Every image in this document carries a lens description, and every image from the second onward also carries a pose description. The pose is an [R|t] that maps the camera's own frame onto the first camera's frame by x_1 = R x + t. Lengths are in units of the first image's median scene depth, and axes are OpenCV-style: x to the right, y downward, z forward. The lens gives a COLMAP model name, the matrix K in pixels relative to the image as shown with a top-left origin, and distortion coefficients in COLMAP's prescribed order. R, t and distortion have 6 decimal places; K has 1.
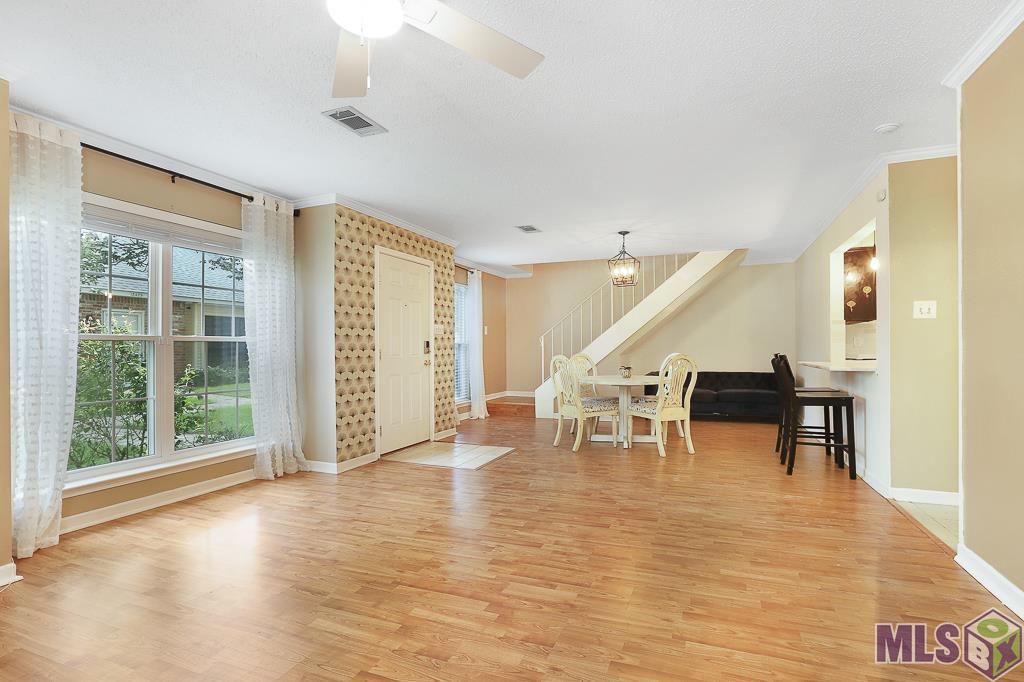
lens RADIAL K [[493.2, 0, 504.7], [0, 493.2, 348.7], [0, 0, 1]] dist [-0.040421, 0.010011]
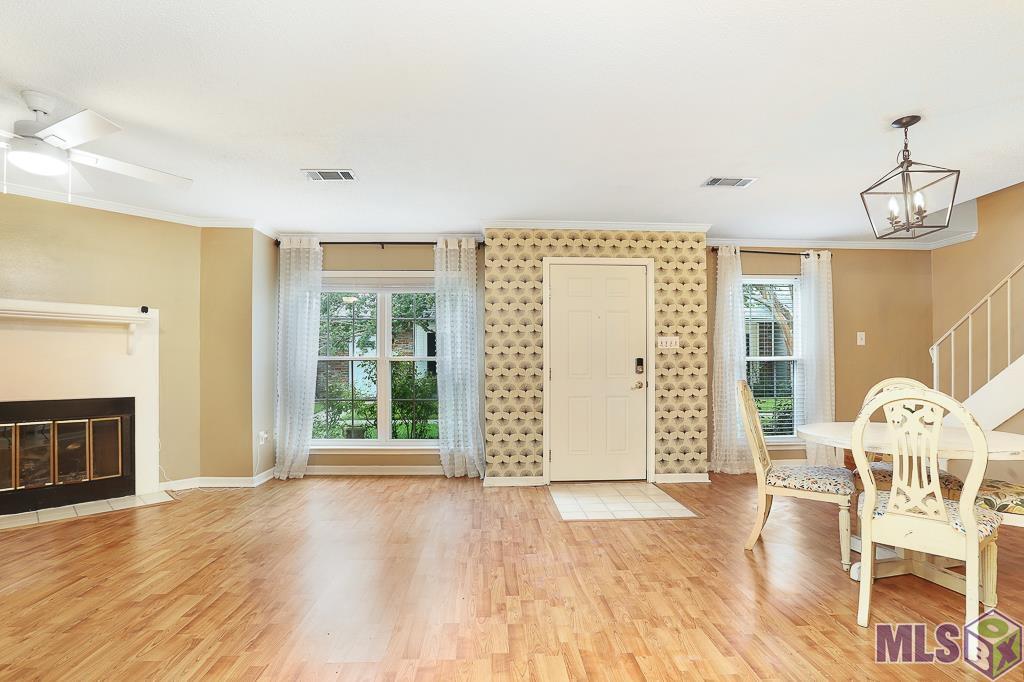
lens RADIAL K [[493.2, 0, 527.6], [0, 493.2, 373.4], [0, 0, 1]] dist [-0.040421, 0.010011]
pose [[0.425010, 0.015750, -0.905052, 0.590232], [-0.002909, 0.999867, 0.016034, -0.003580], [0.905184, -0.004182, 0.425000, 0.577071]]
